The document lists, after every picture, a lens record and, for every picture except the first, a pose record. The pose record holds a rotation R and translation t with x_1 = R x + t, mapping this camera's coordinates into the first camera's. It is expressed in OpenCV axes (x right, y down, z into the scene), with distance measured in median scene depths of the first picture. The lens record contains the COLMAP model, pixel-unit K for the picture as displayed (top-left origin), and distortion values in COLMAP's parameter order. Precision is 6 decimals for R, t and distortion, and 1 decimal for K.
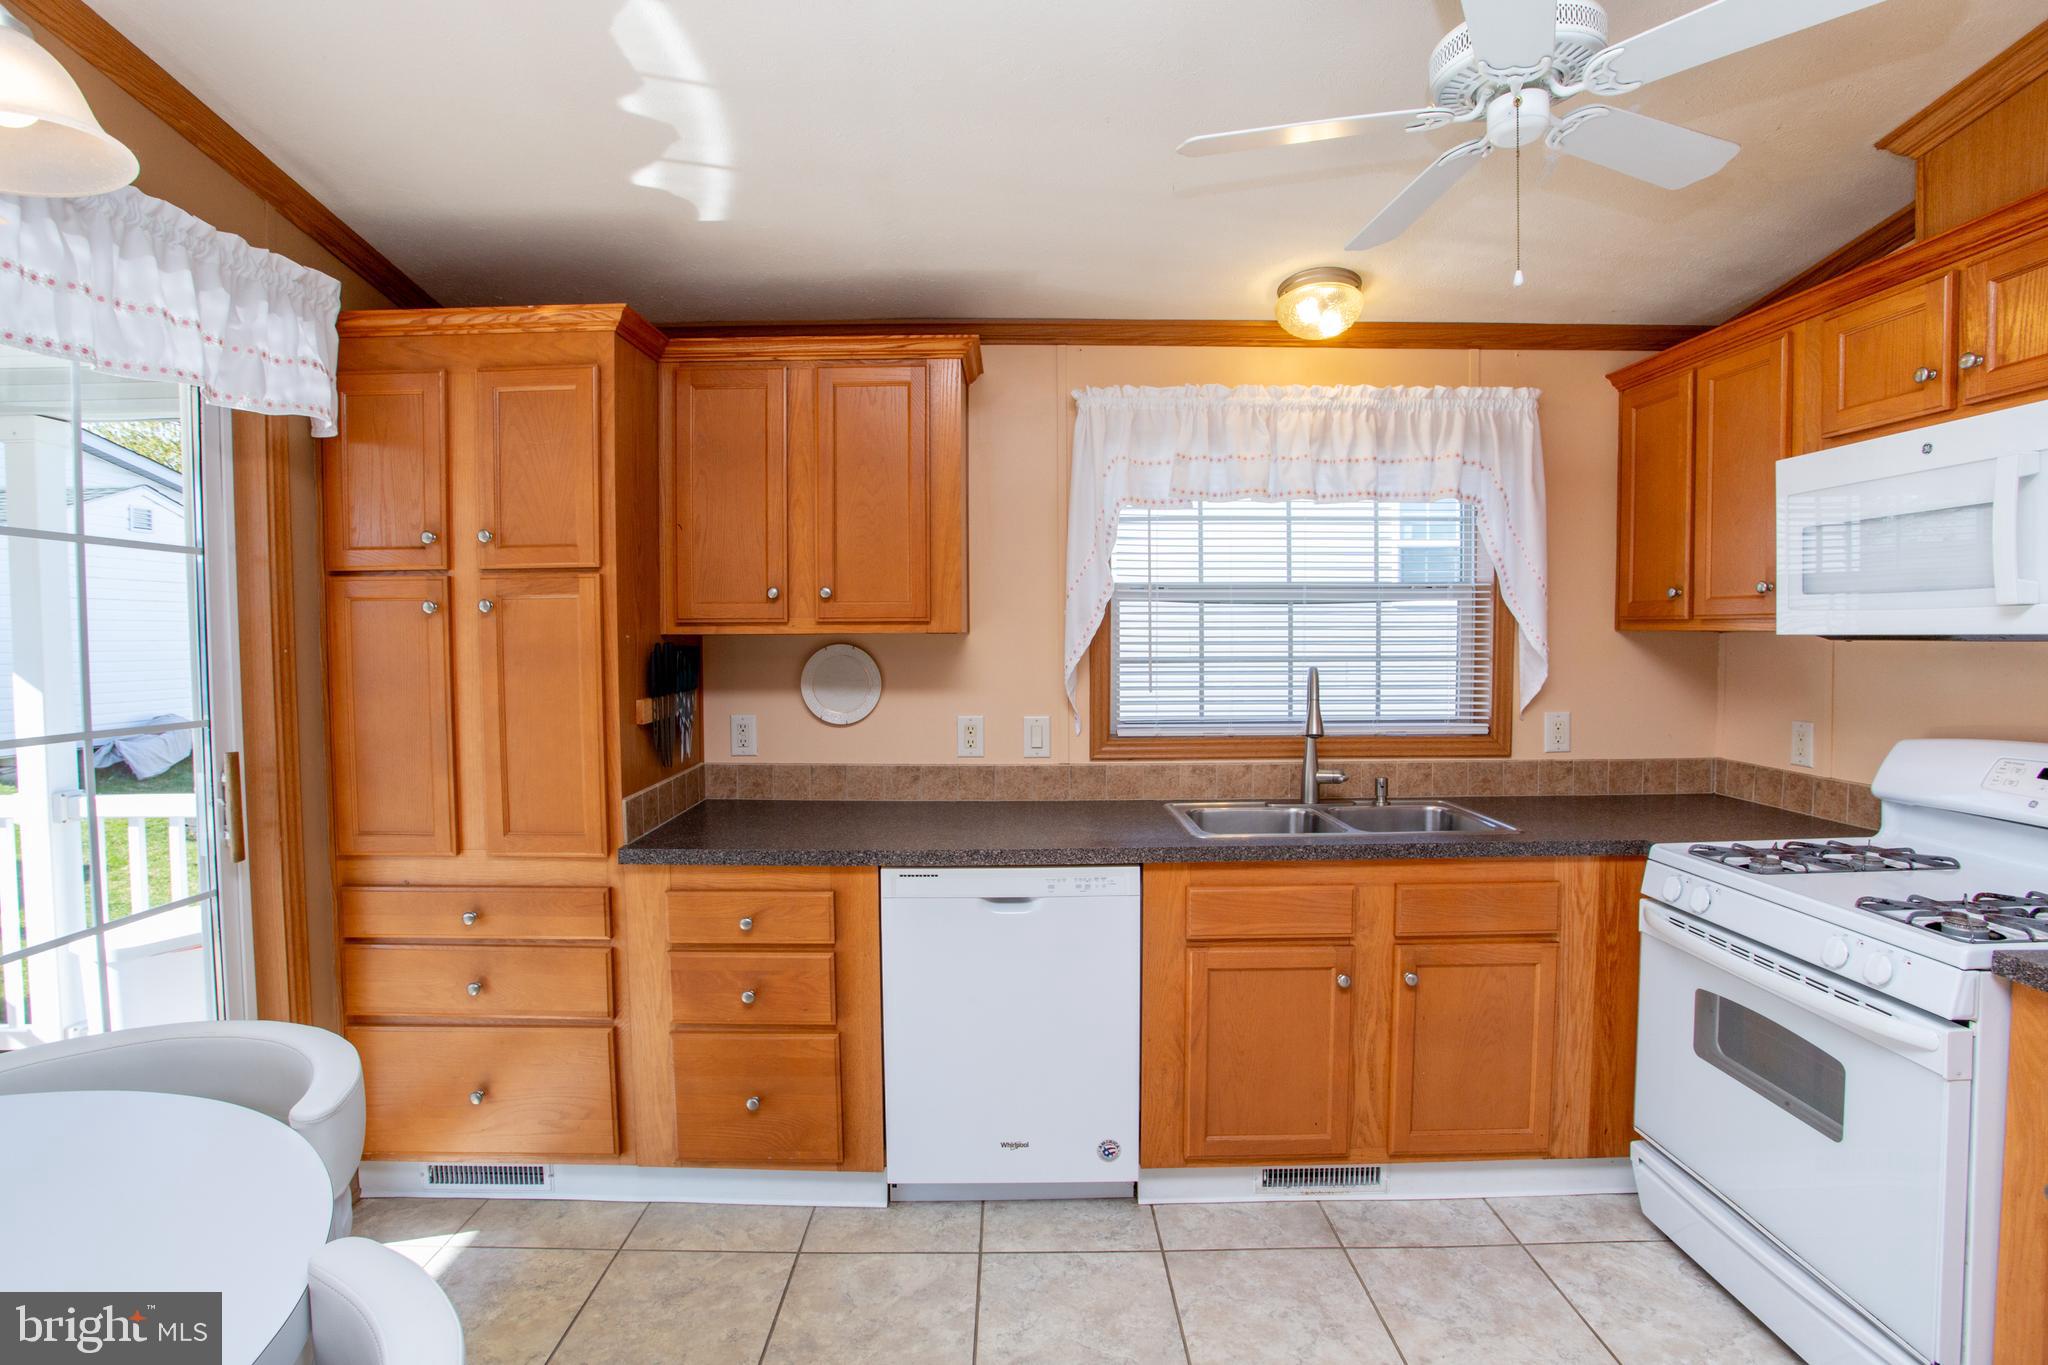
lens RADIAL K [[993.7, 0, 1013.9], [0, 993.7, 673.1], [0, 0, 1]] dist [-0.080505, 0.033991]
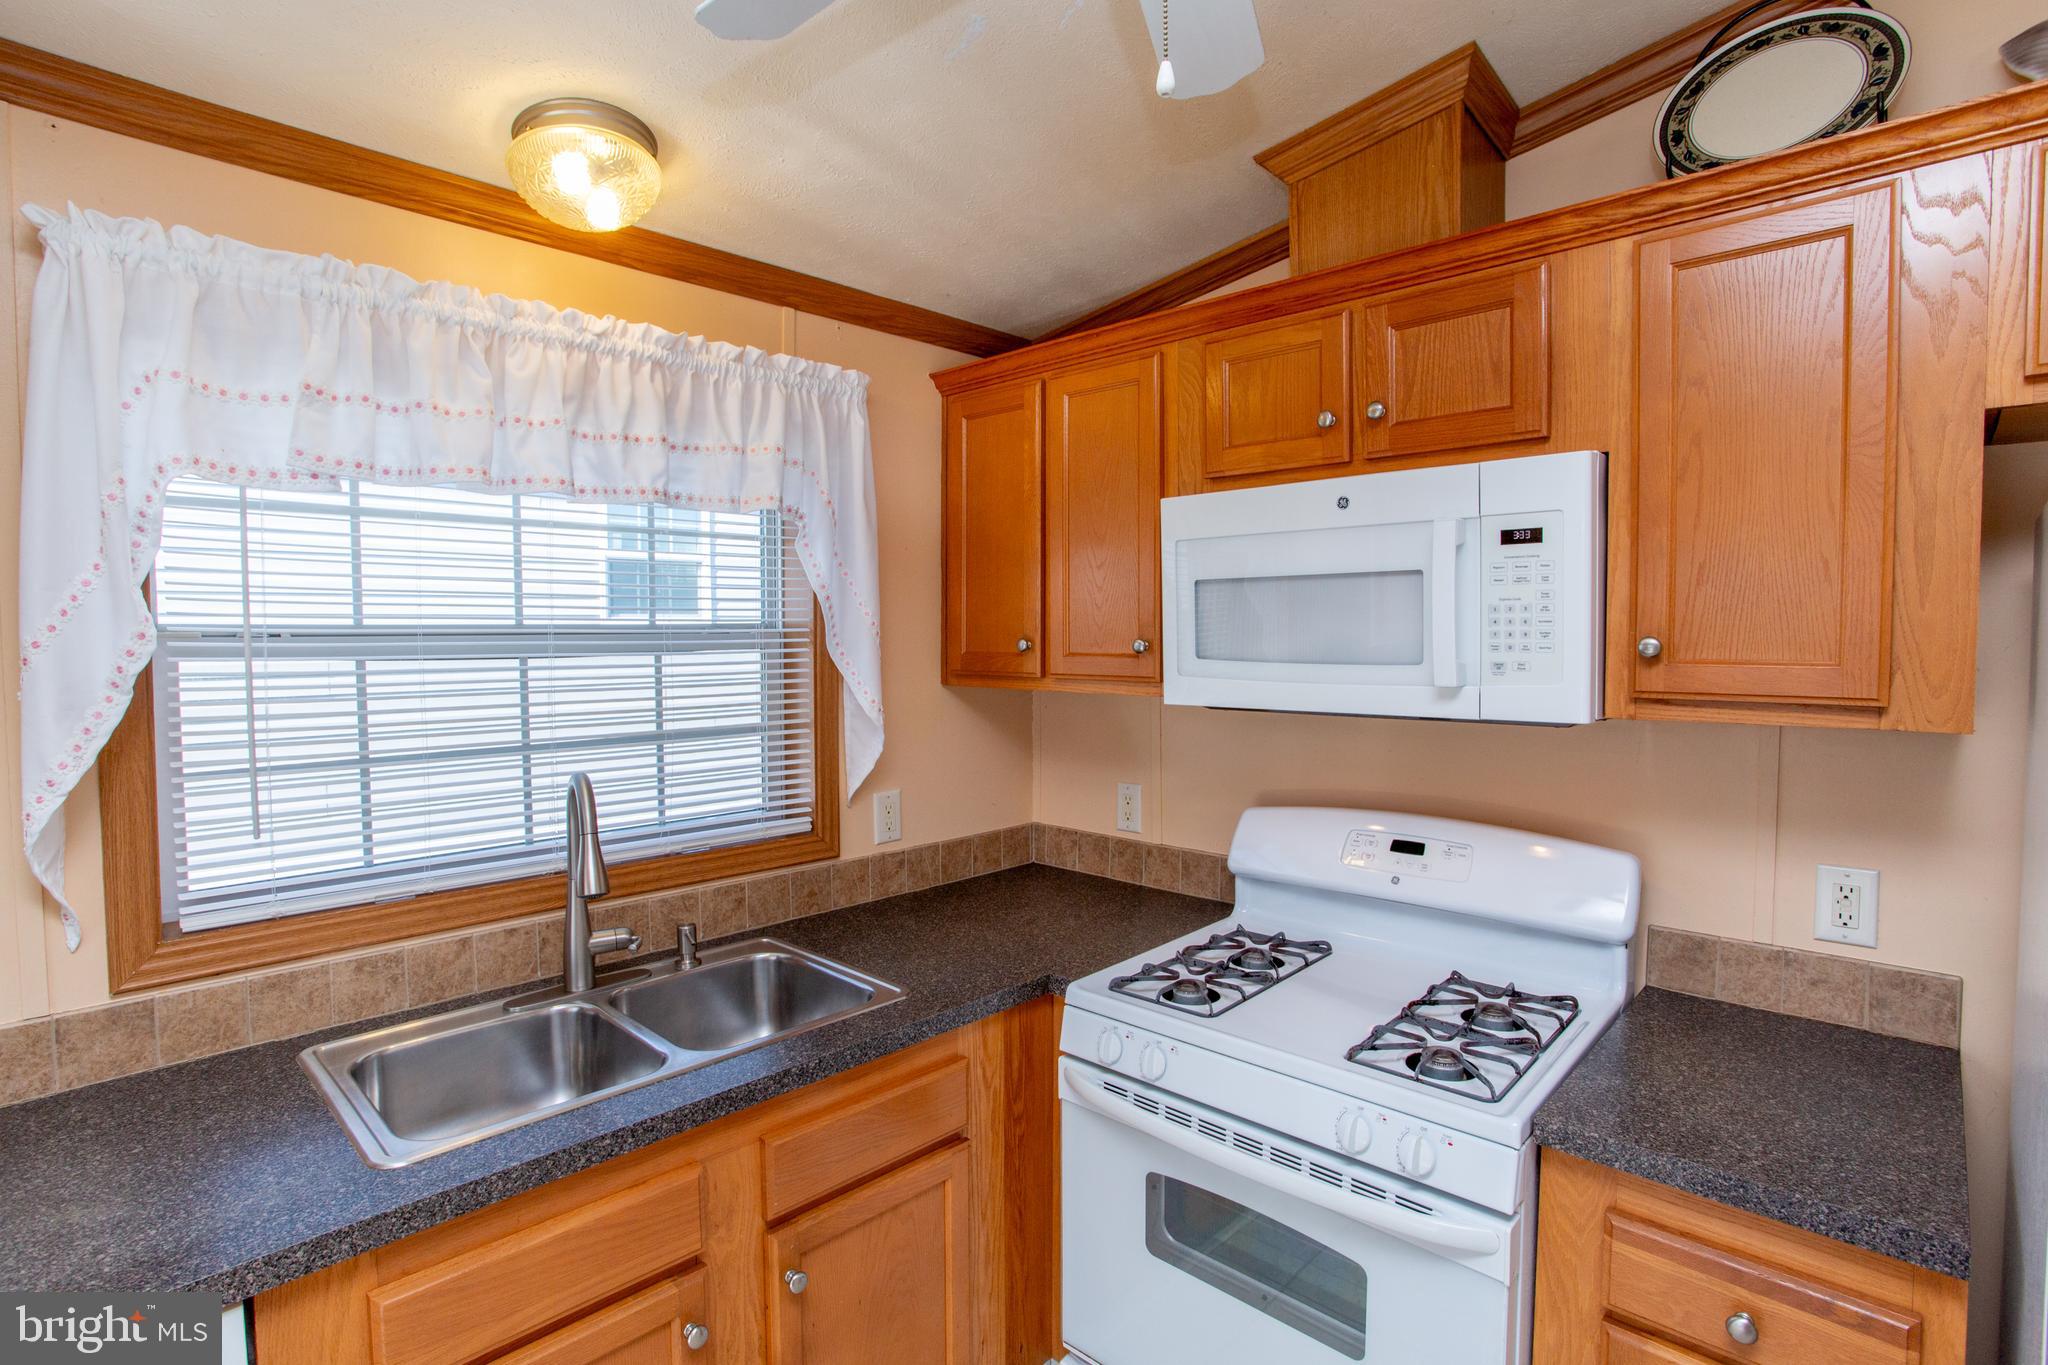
lens RADIAL K [[993.7, 0, 1013.9], [0, 993.7, 673.1], [0, 0, 1]] dist [-0.080505, 0.033991]
pose [[0.696931, -0.026634, 0.716644, 0.071181], [0.030045, 0.999517, 0.007928, -0.074229], [-0.716509, 0.016006, 0.697394, 0.454548]]
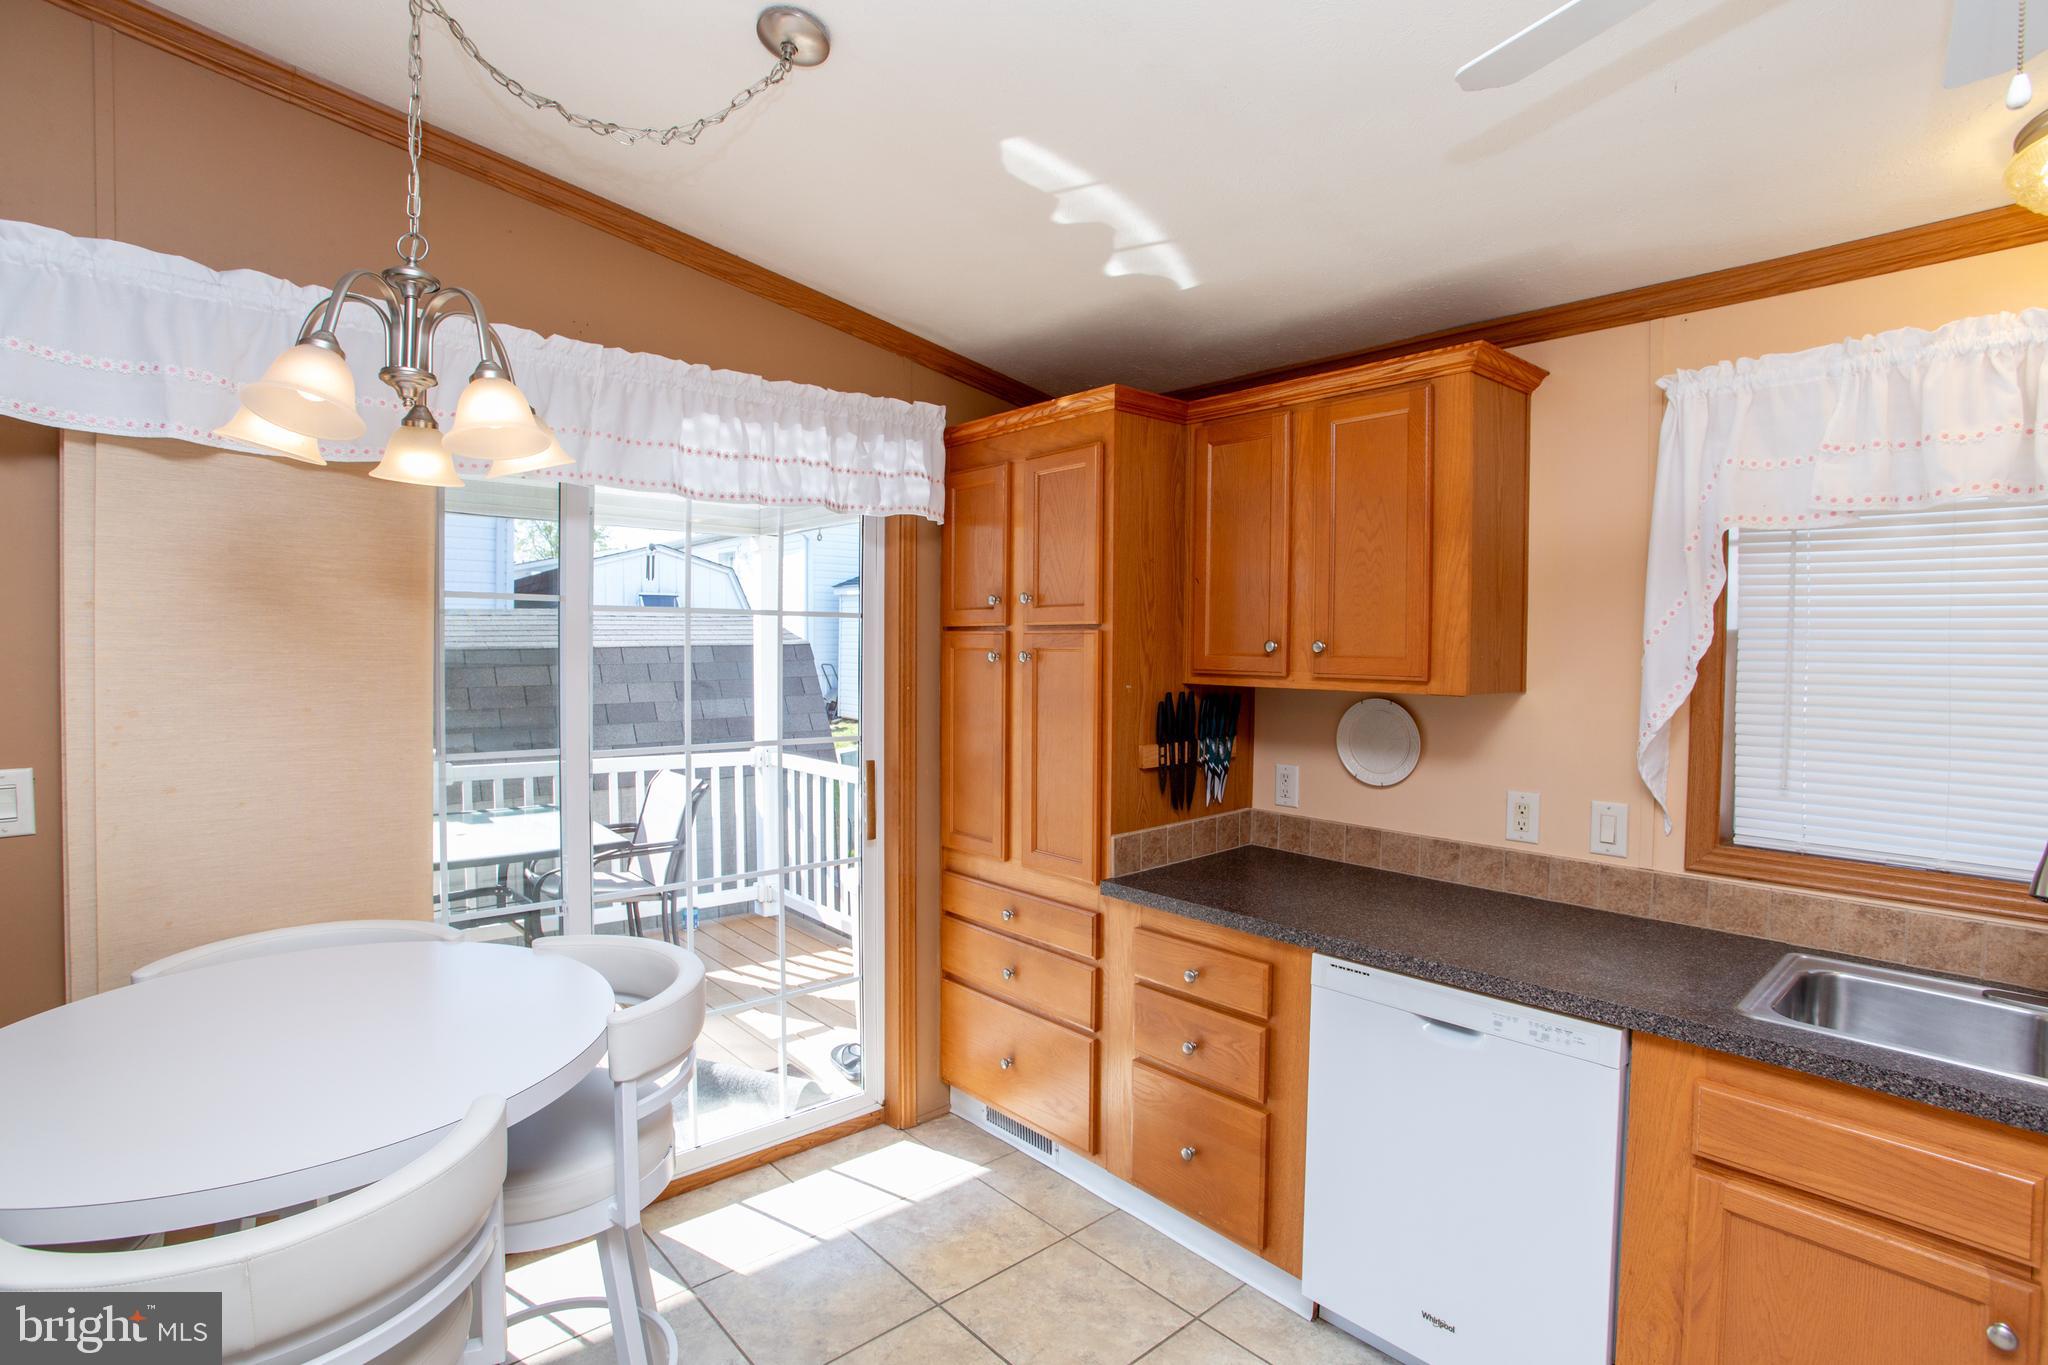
lens RADIAL K [[993.7, 0, 1013.9], [0, 993.7, 673.1], [0, 0, 1]] dist [-0.080505, 0.033991]
pose [[0.659246, 0.032698, -0.751216, 0.350878], [-0.041485, 0.999114, 0.007083, -0.055148], [0.750782, 0.026495, 0.660019, 0.180754]]
